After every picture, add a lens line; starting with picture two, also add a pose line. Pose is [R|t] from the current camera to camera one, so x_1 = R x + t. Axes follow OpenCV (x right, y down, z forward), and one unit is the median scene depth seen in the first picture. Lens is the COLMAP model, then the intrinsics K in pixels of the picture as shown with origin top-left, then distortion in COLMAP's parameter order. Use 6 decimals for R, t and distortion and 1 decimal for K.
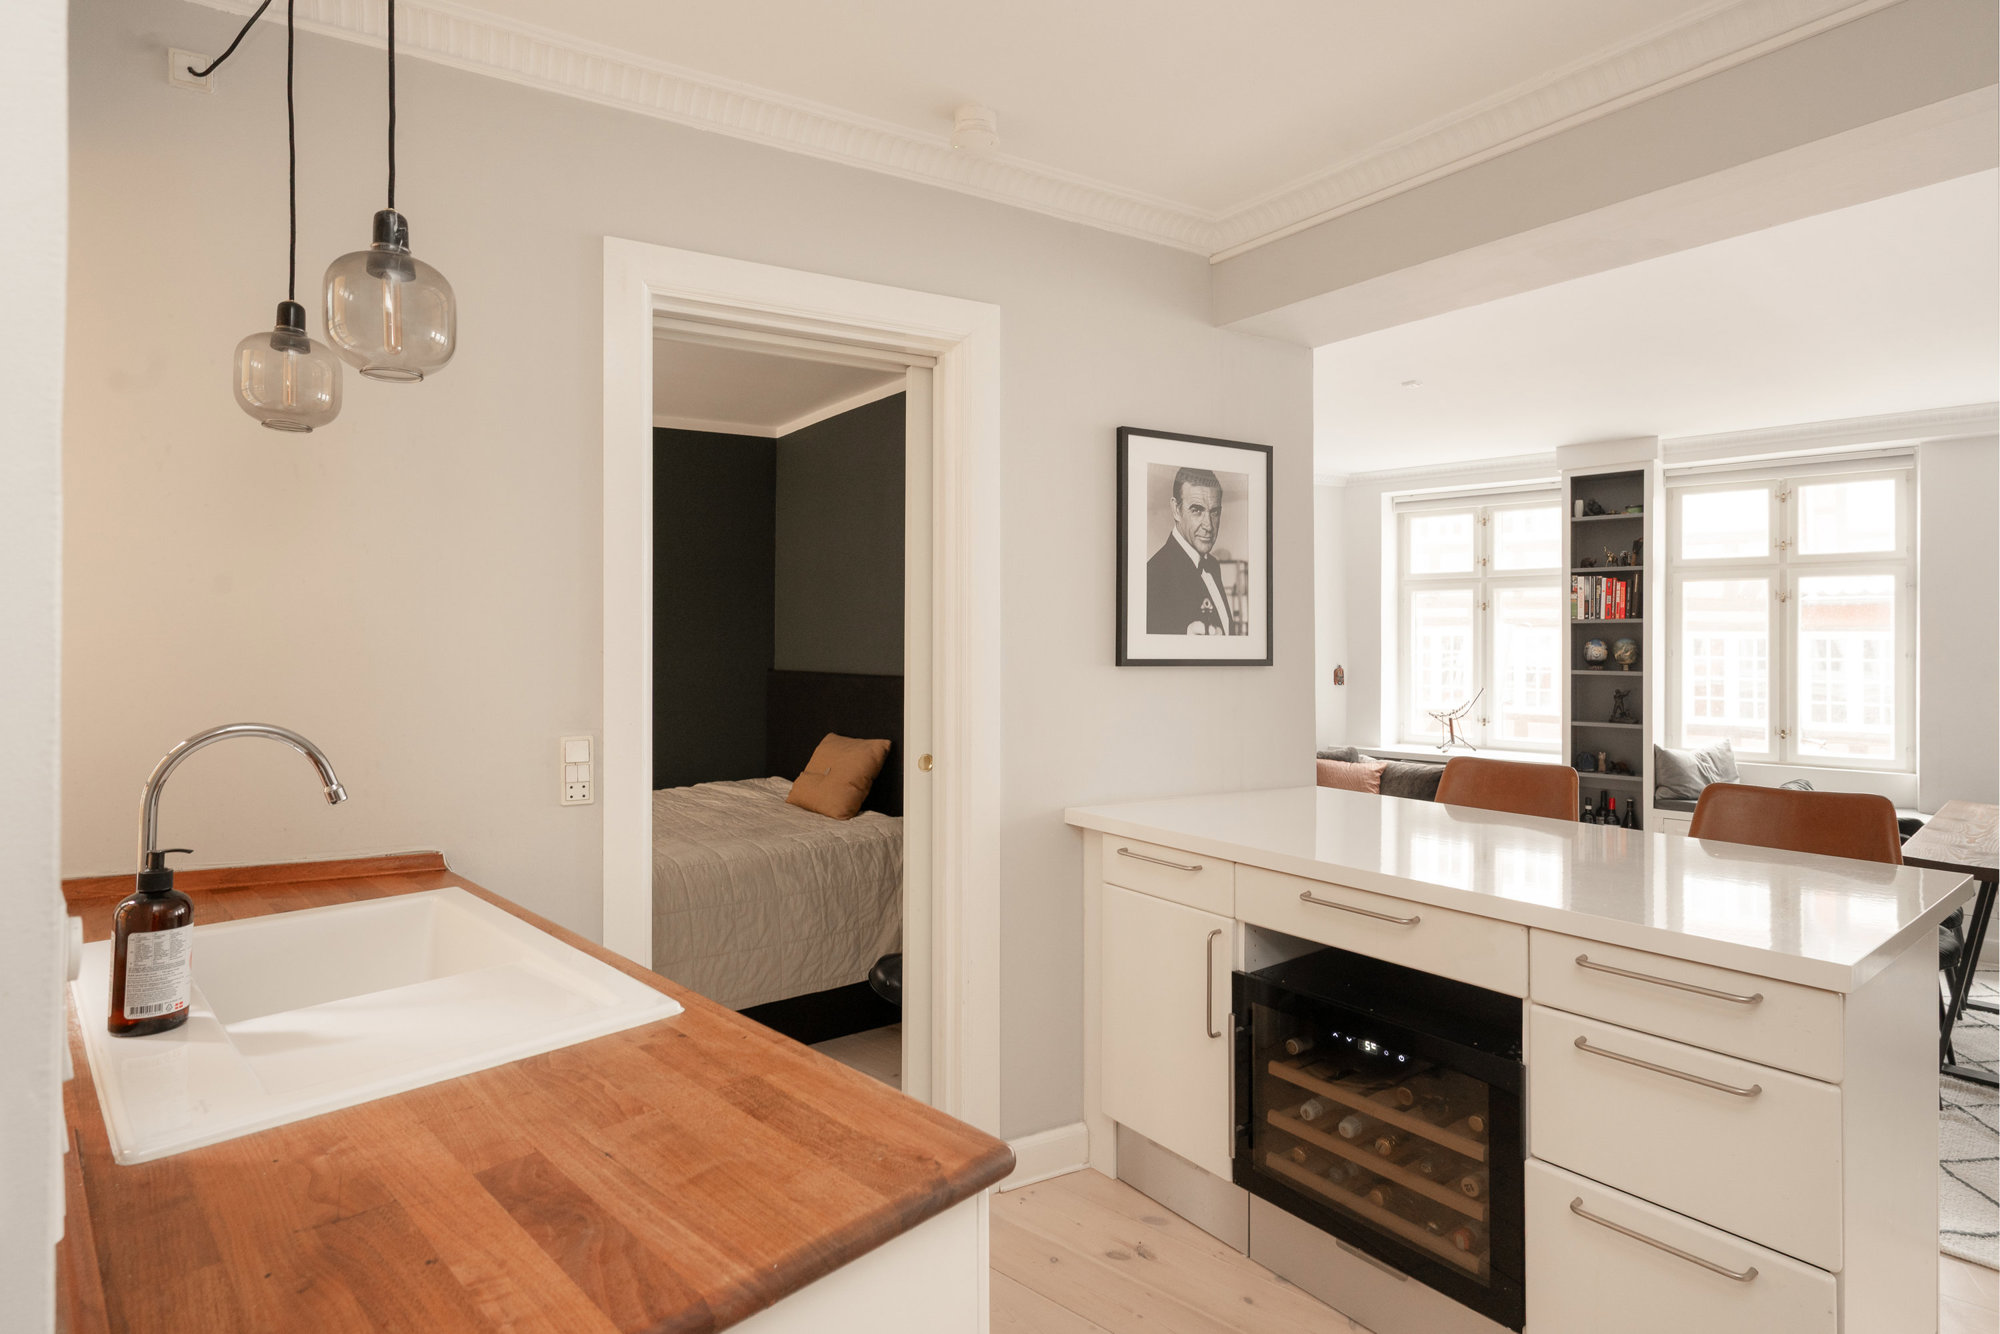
lens RADIAL K [[952.6, 0, 1002.1], [0, 952.6, 651.7], [0, 0, 1]] dist [0.001001, 0.000602]
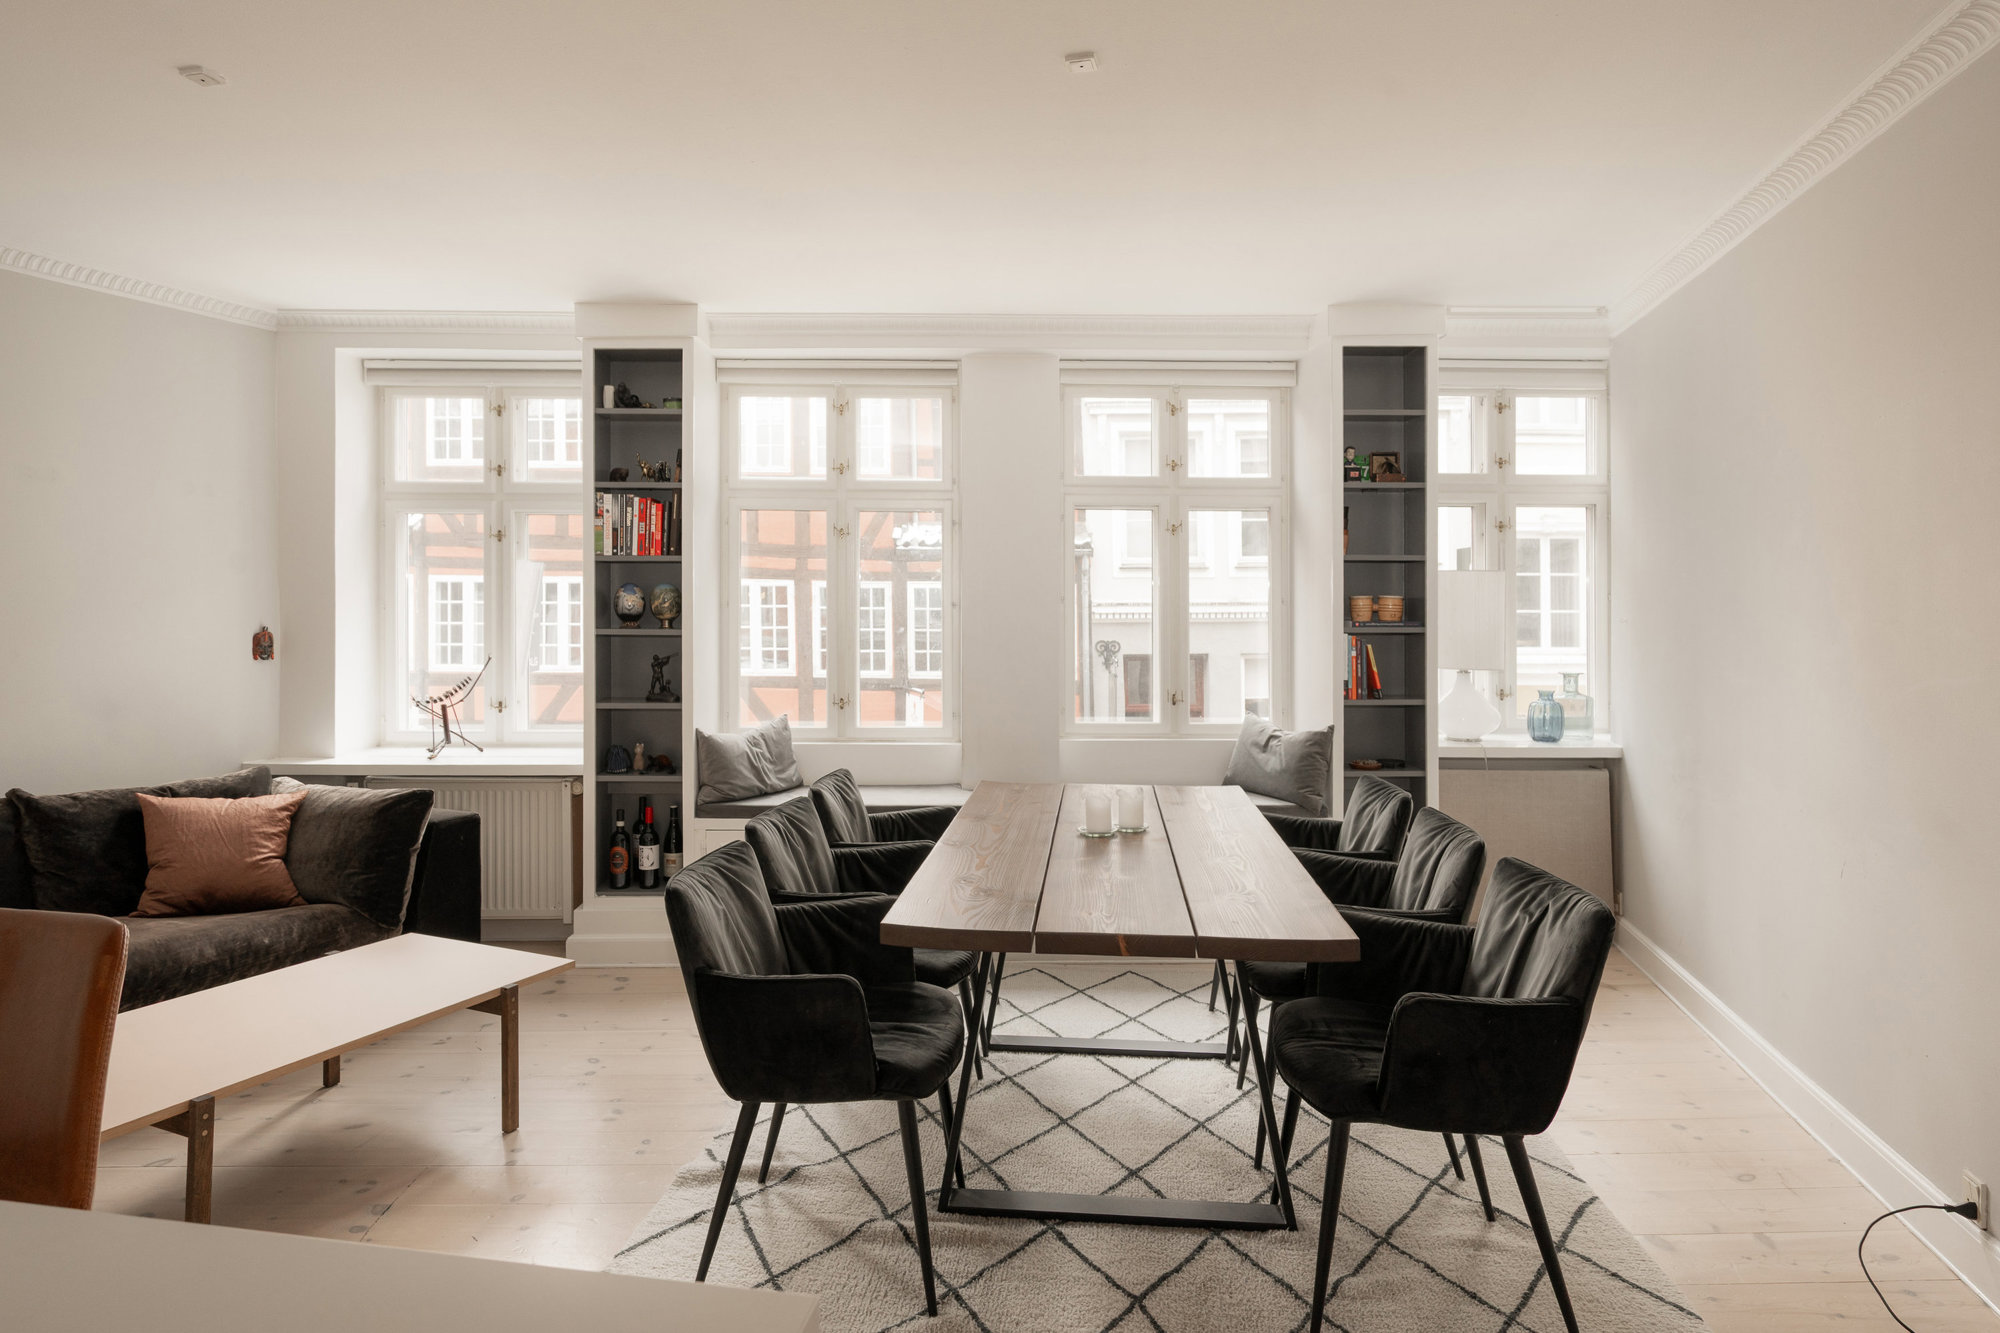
lens RADIAL K [[1126.0, 0, 955.9], [0, 1126.0, 598.9], [0, 0, 1]] dist [0.003662, 0.001341]
pose [[0.751704, -0.002670, 0.659495, 0.263131], [0.005410, 0.999983, -0.002118, 0.000991], [-0.659479, 0.005160, 0.751706, 0.221308]]
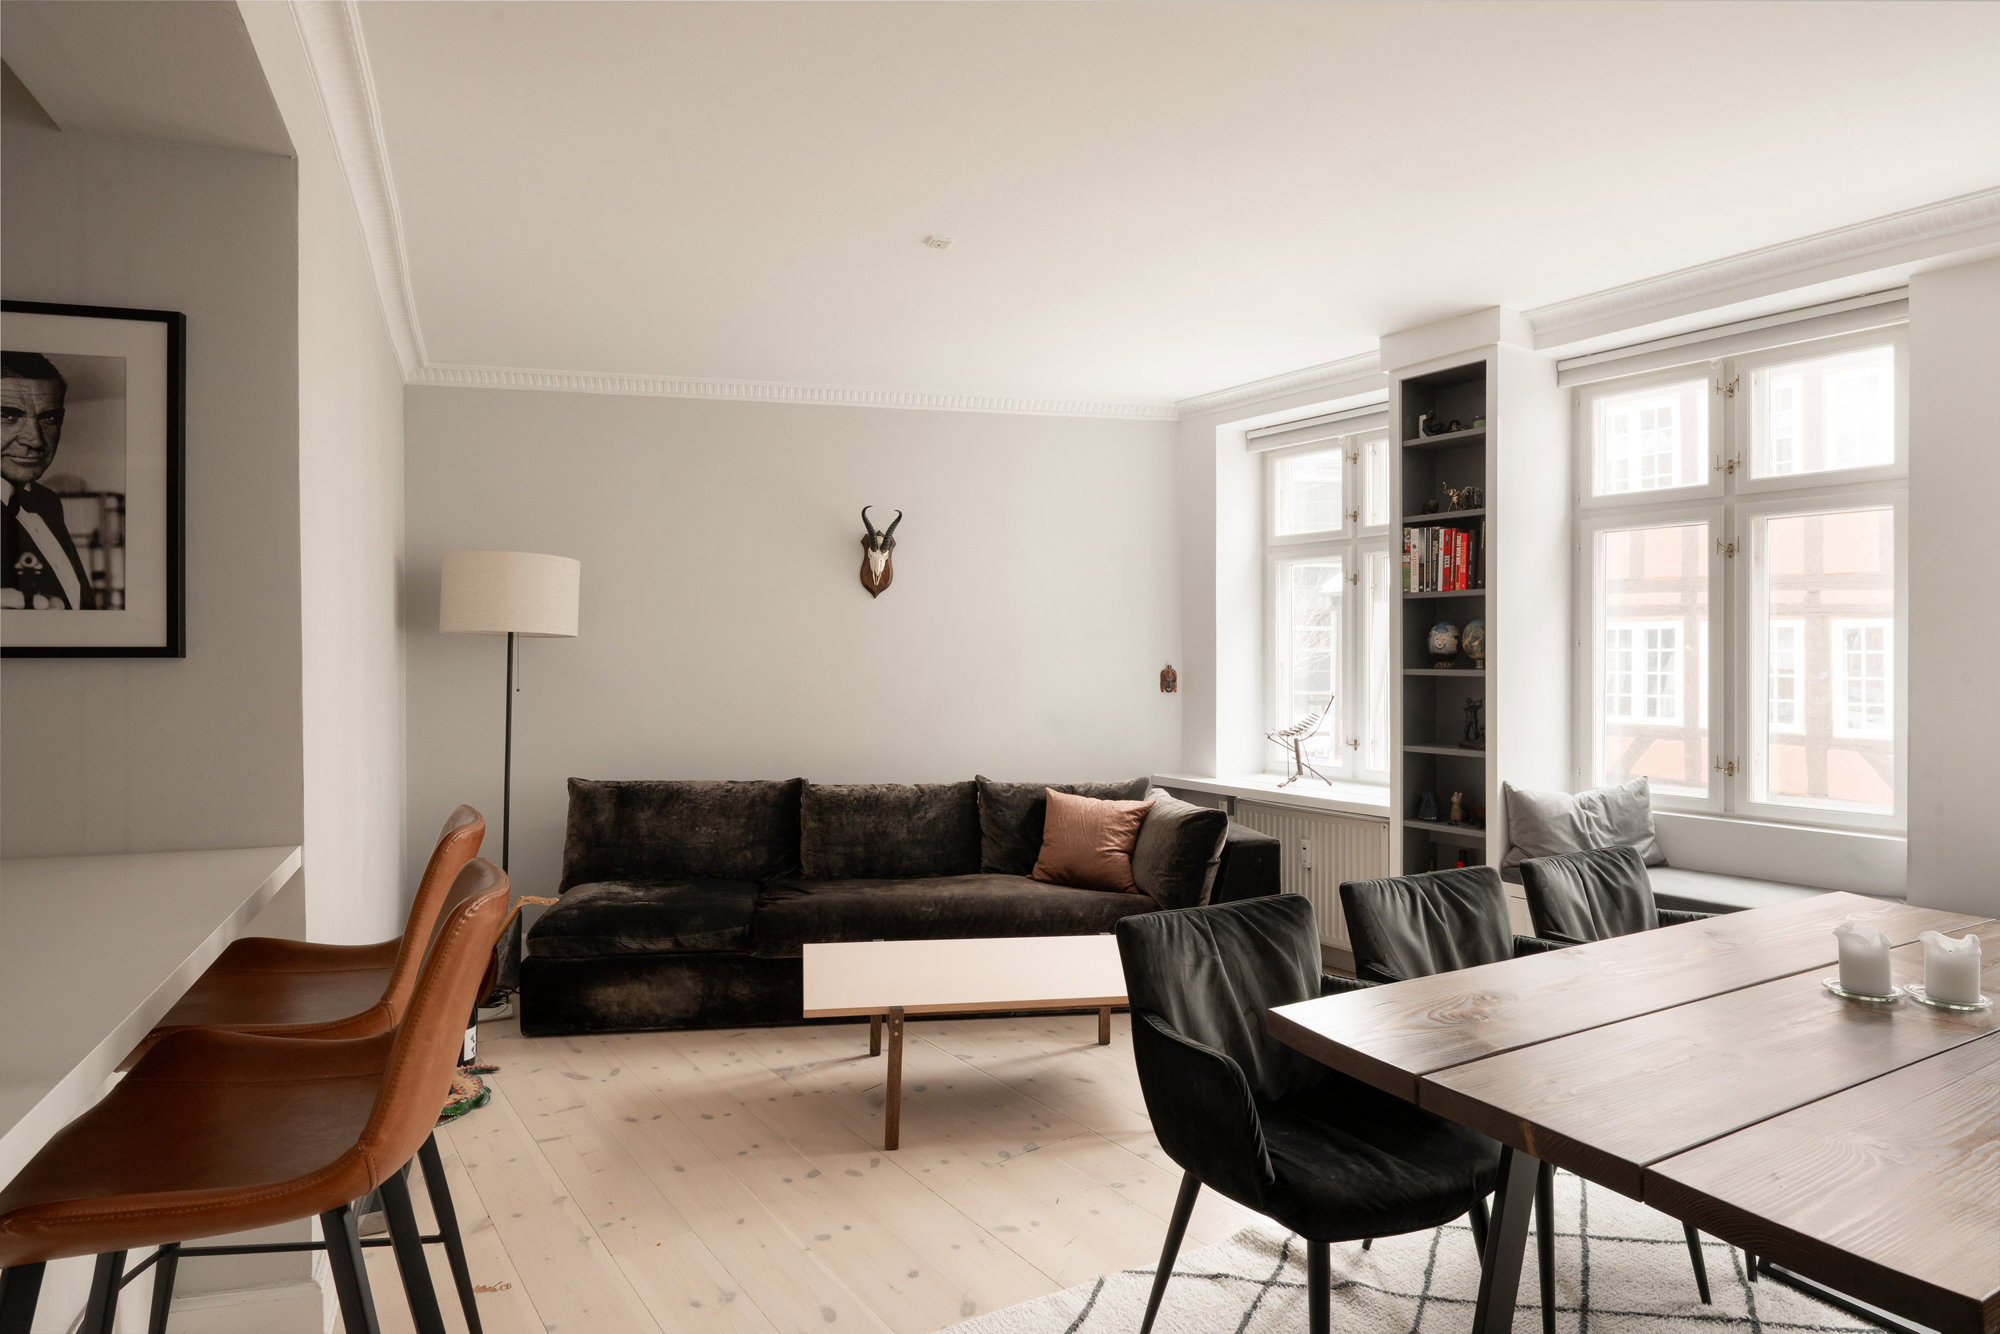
lens RADIAL K [[1058.8, 0, 999.3], [0, 1058.8, 662.2], [0, 0, 1]] dist [-0.006813, 0.002391]
pose [[0.976255, -0.006969, -0.216511, 0.496124], [0.007873, 0.999964, 0.003312, 0.010283], [0.216480, -0.004938, 0.976275, 0.219568]]
